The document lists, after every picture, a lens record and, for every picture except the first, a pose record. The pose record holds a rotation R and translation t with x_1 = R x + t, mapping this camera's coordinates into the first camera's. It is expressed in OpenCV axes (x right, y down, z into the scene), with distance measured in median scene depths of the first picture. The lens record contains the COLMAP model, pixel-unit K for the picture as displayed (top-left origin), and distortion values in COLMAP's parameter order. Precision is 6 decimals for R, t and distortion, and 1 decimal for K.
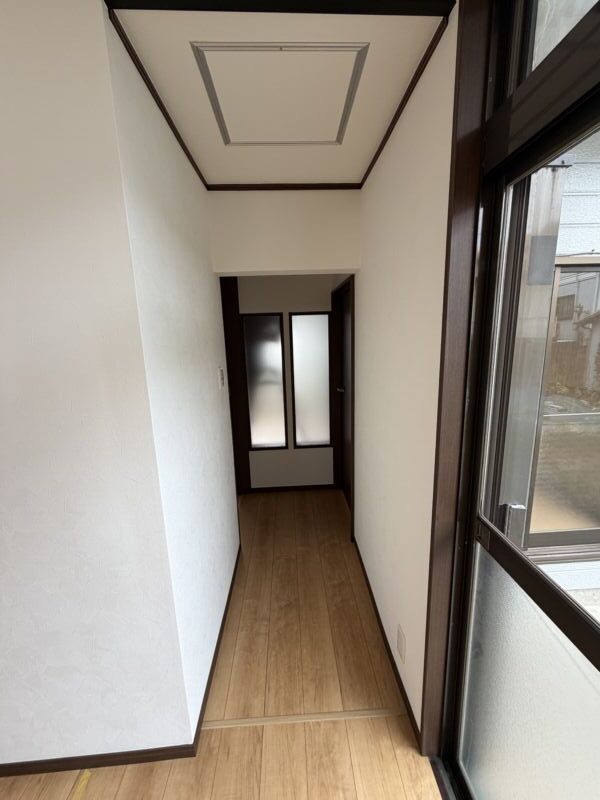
lens RADIAL K [[321.5, 0, 300.0], [0, 321.5, 400.0], [0, 0, 1]] dist [-0.001310, -0.000010]
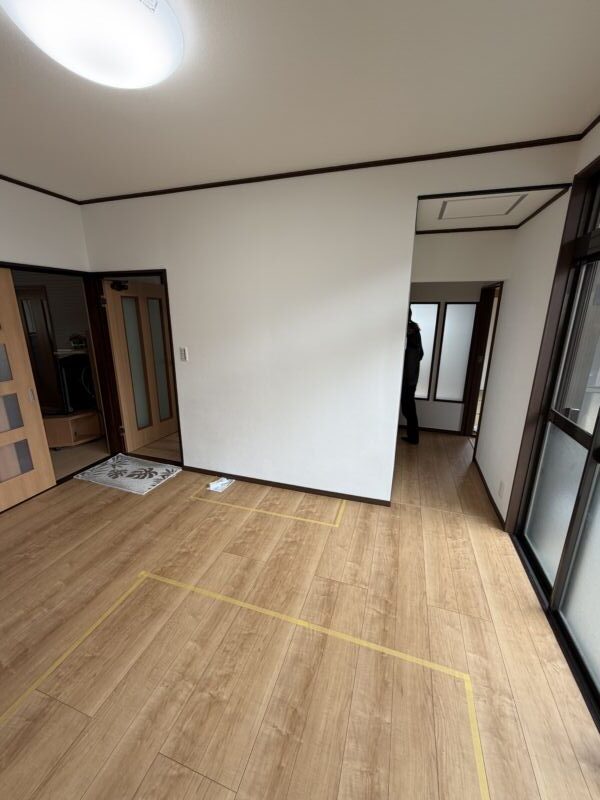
lens RADIAL K [[321.5, 0, 300.0], [0, 321.5, 400.0], [0, 0, 1]] dist [-0.001310, -0.000010]
pose [[0.936924, 0.129610, -0.324616, -0.253766], [-0.107168, 0.990500, 0.086166, 0.209328], [0.332700, -0.045942, 0.941913, -1.178660]]
